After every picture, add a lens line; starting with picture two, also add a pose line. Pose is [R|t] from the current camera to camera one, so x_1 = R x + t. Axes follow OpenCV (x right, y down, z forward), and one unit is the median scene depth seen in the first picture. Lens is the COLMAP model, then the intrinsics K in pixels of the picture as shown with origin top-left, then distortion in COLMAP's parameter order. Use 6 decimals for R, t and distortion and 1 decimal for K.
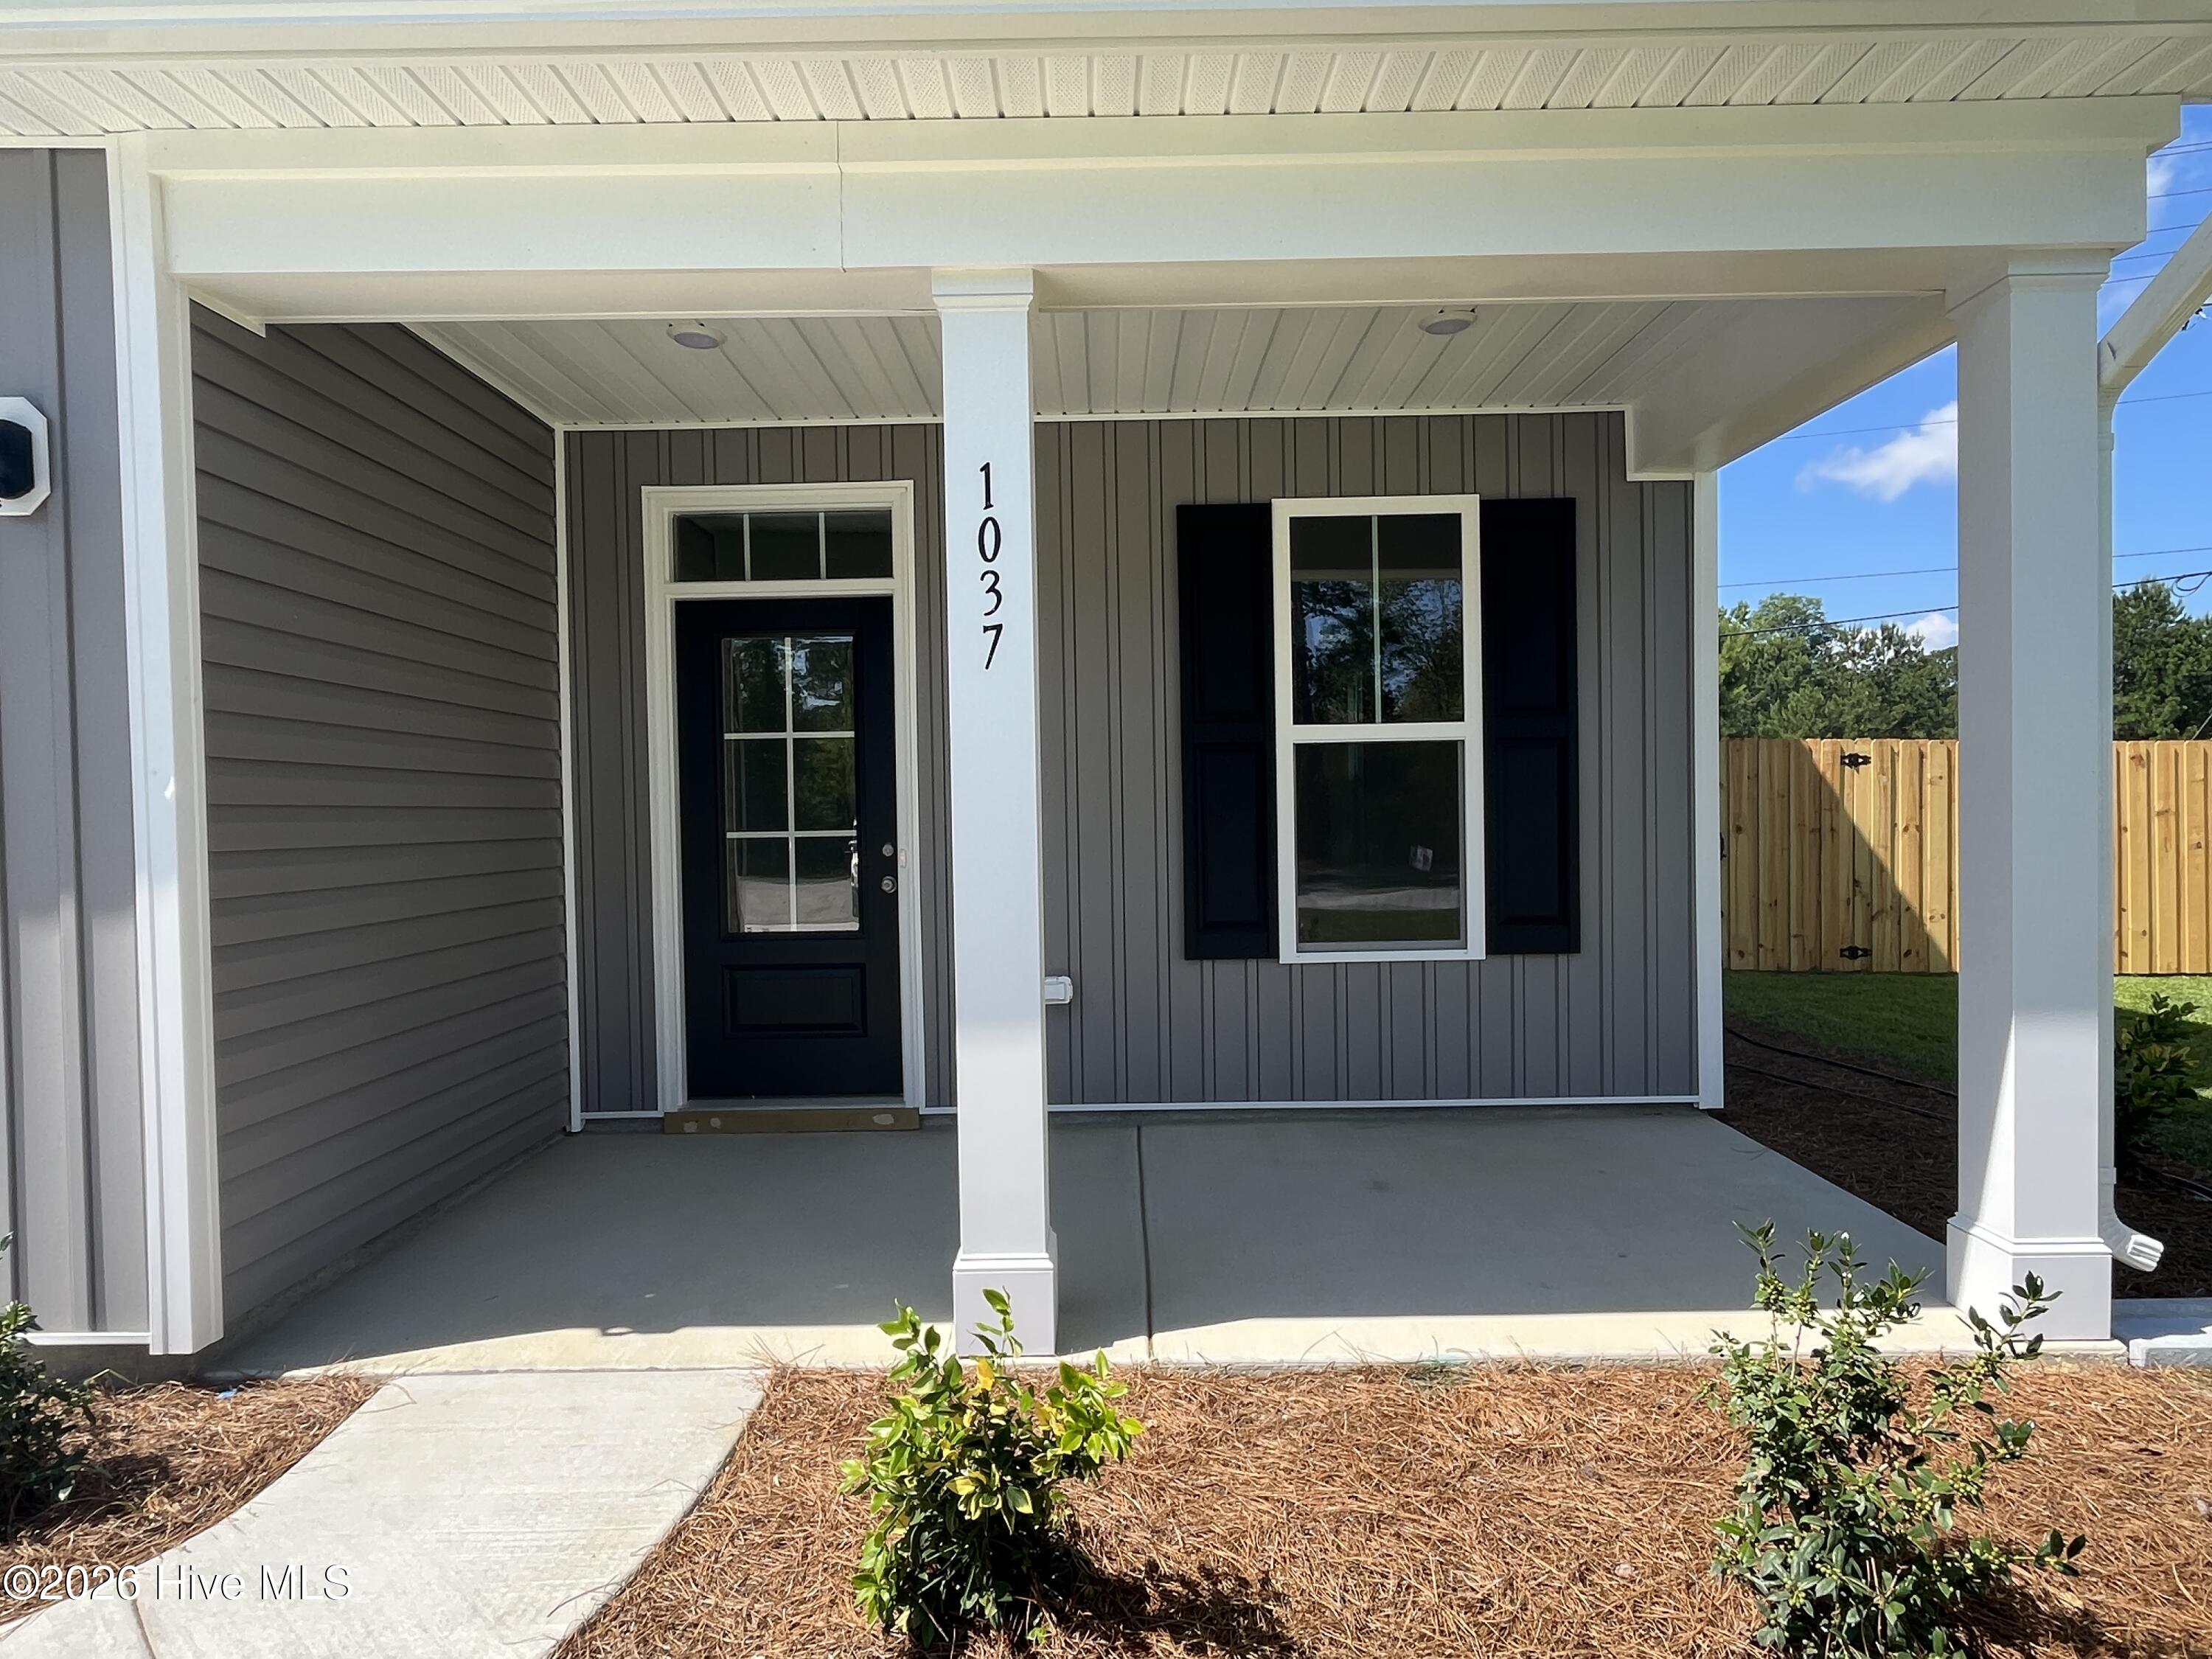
lens RADIAL K [[1291.7, 0, 1117.3], [0, 1291.7, 835.7], [0, 0, 1]] dist [0.004966, 0.000597]
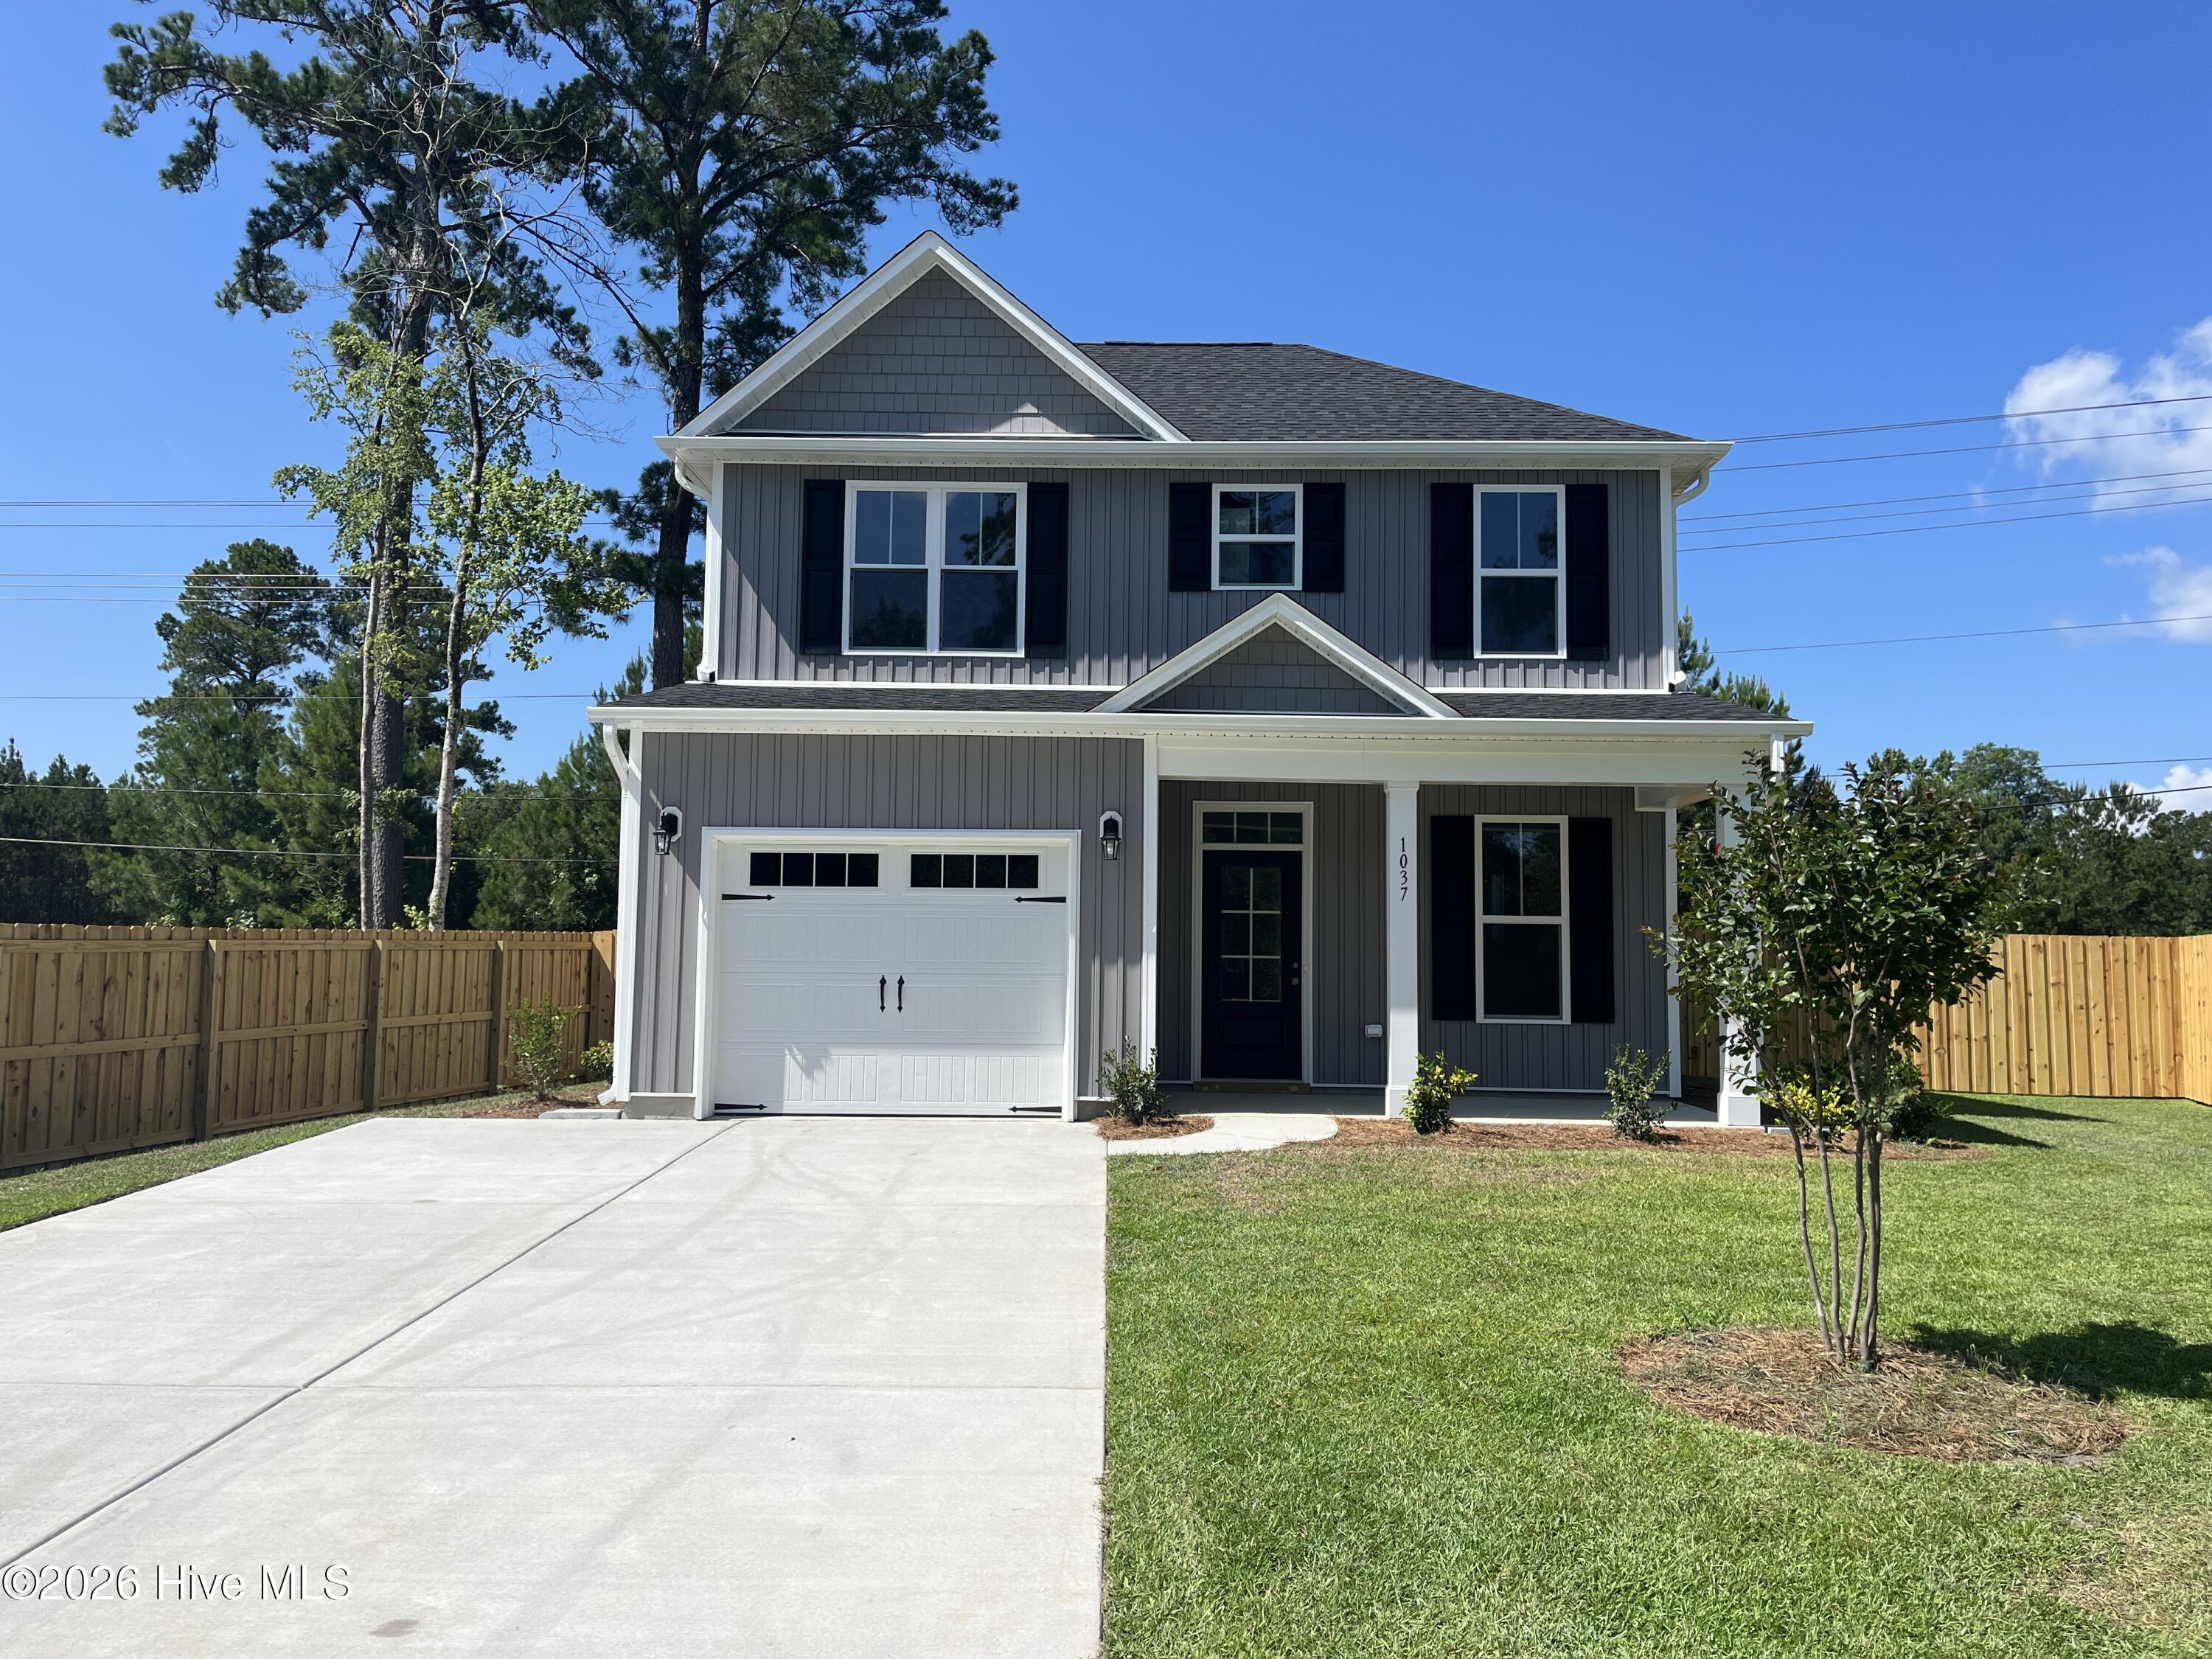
lens RADIAL K [[1682.5, 0, 1125.3], [0, 1682.5, 836.3], [0, 0, 1]] dist [0.111725, -0.168450]
pose [[0.999393, 0.029467, -0.018610, -0.420597], [-0.031254, 0.994042, -0.104423, 0.100832], [0.015422, 0.104941, 0.994359, -1.881037]]
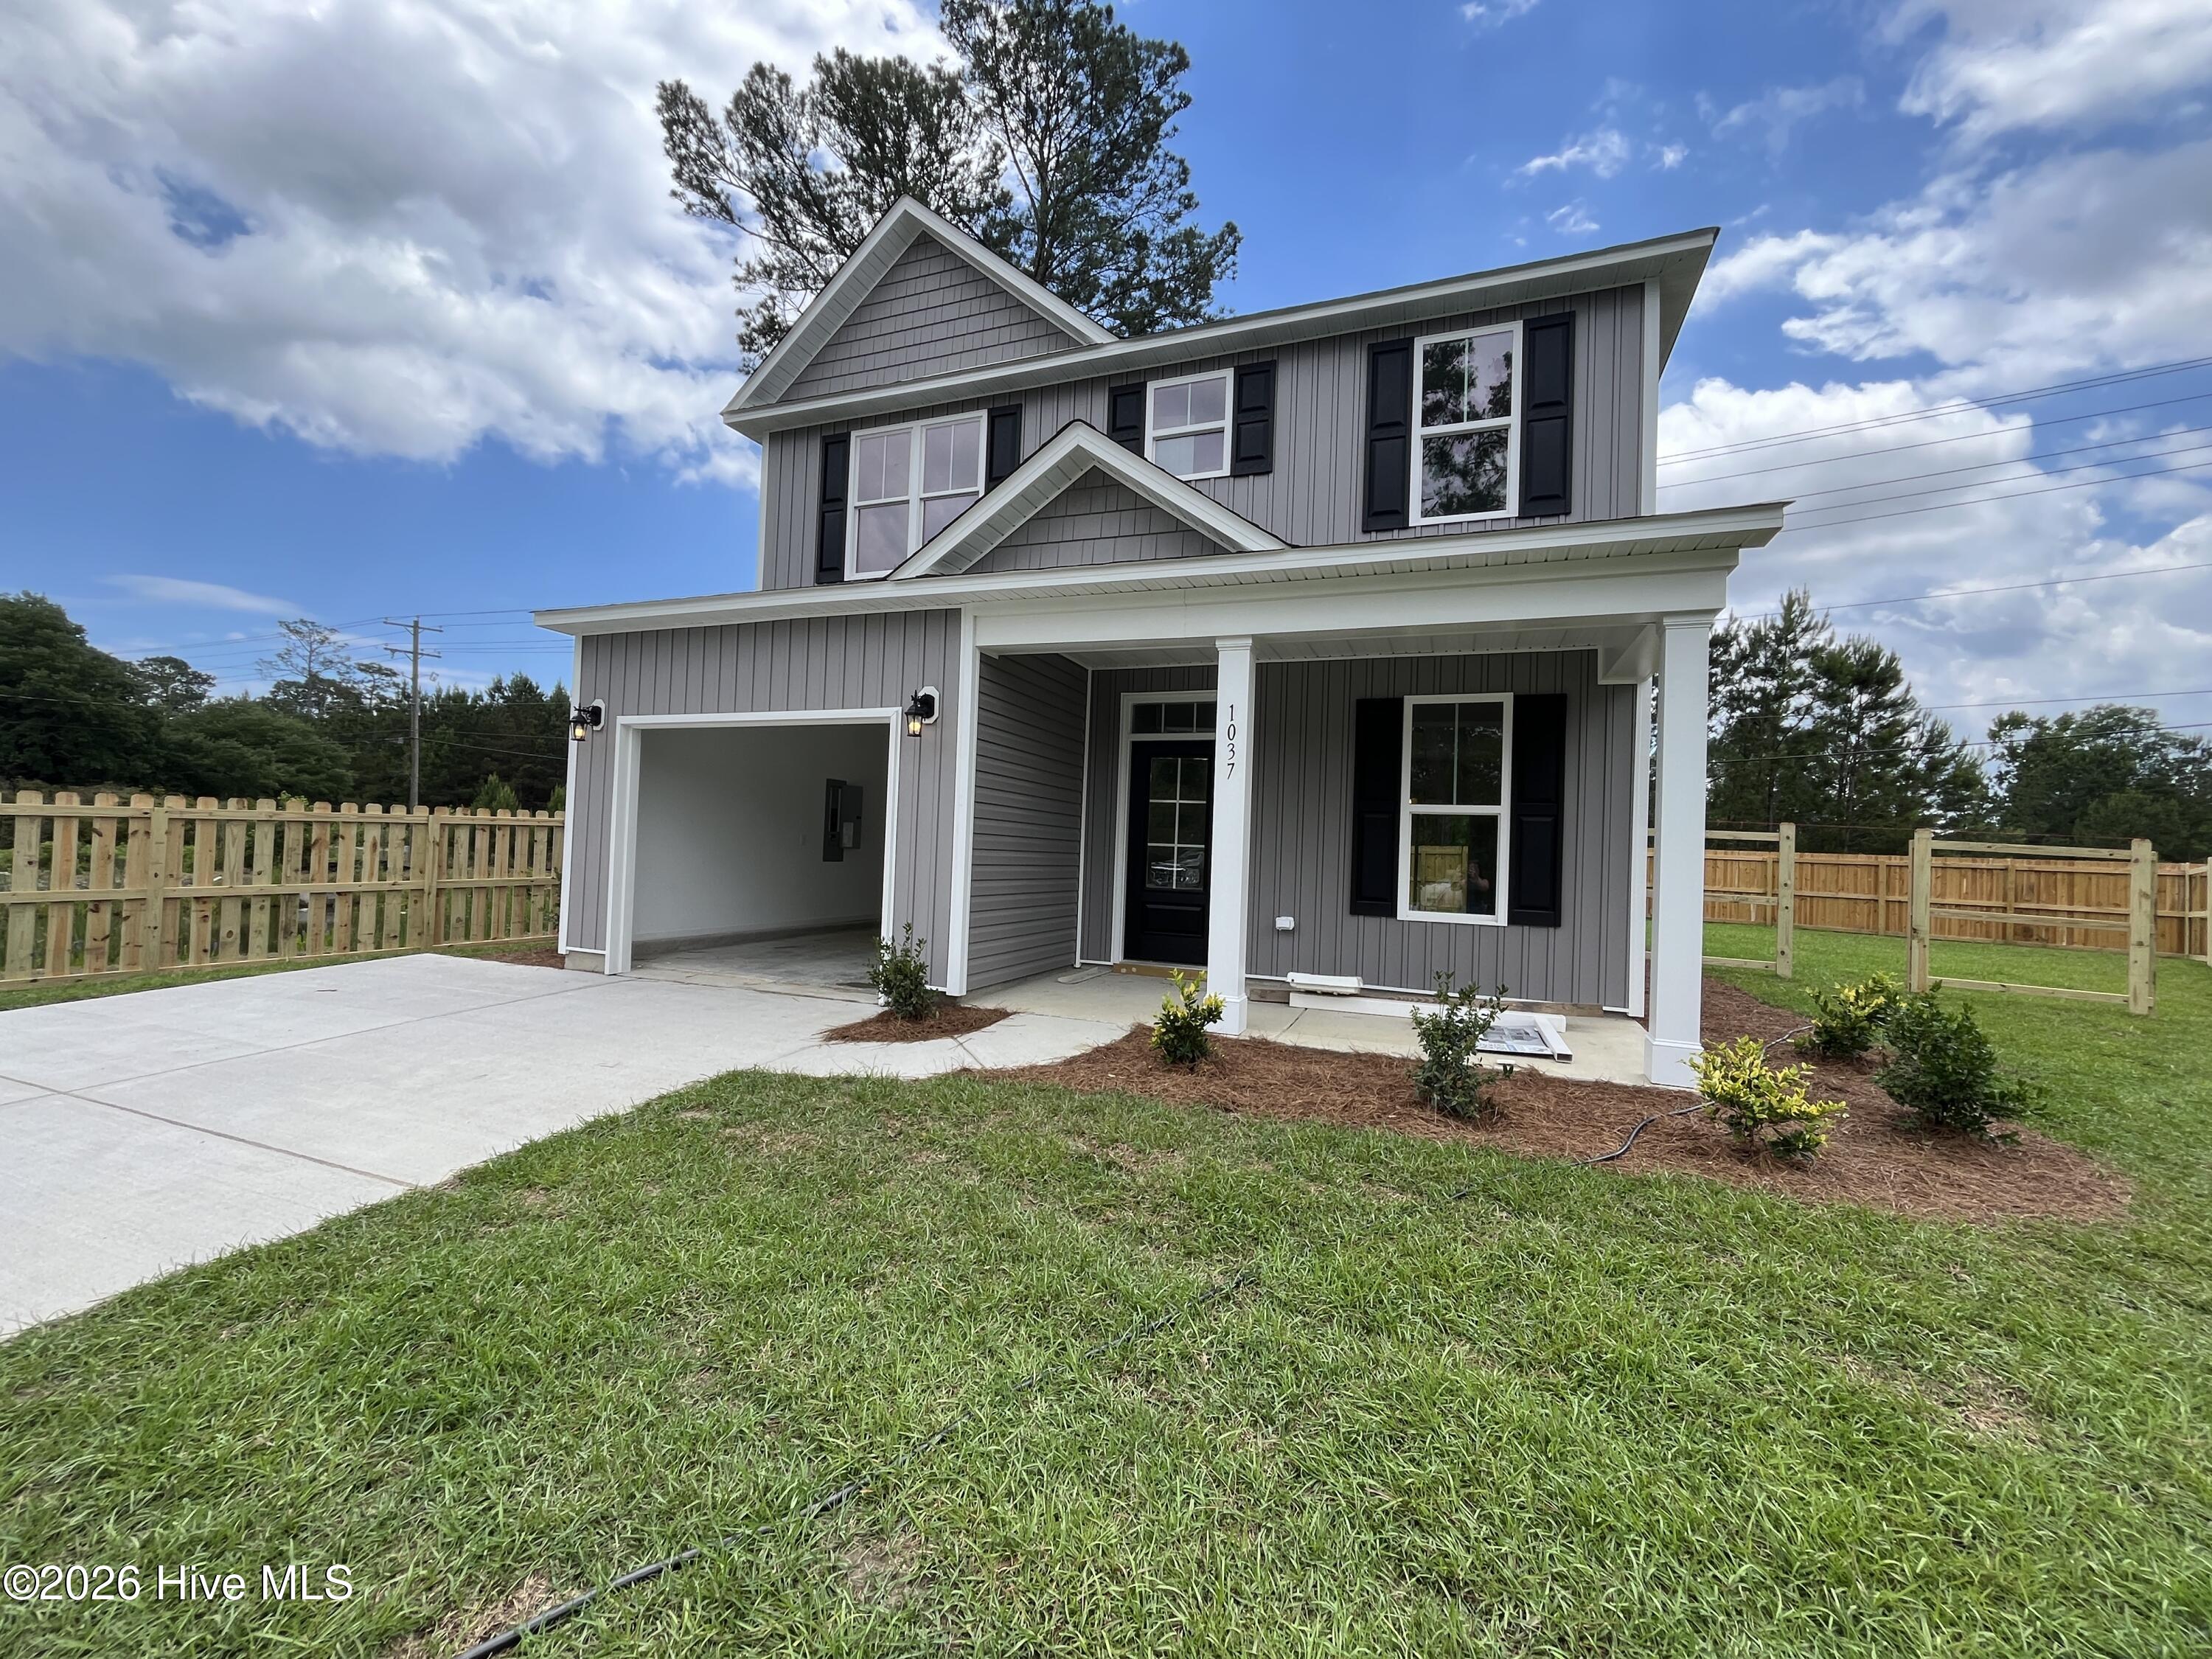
lens RADIAL K [[903.1, 0, 1106.0], [0, 903.1, 829.5], [0, 0, 1]] dist [-0.000043, 0.000054]
pose [[0.926575, 0.045613, -0.373334, 0.221974], [-0.063719, 0.997308, -0.036296, 0.036254], [0.370673, 0.057419, 0.926987, -0.498149]]
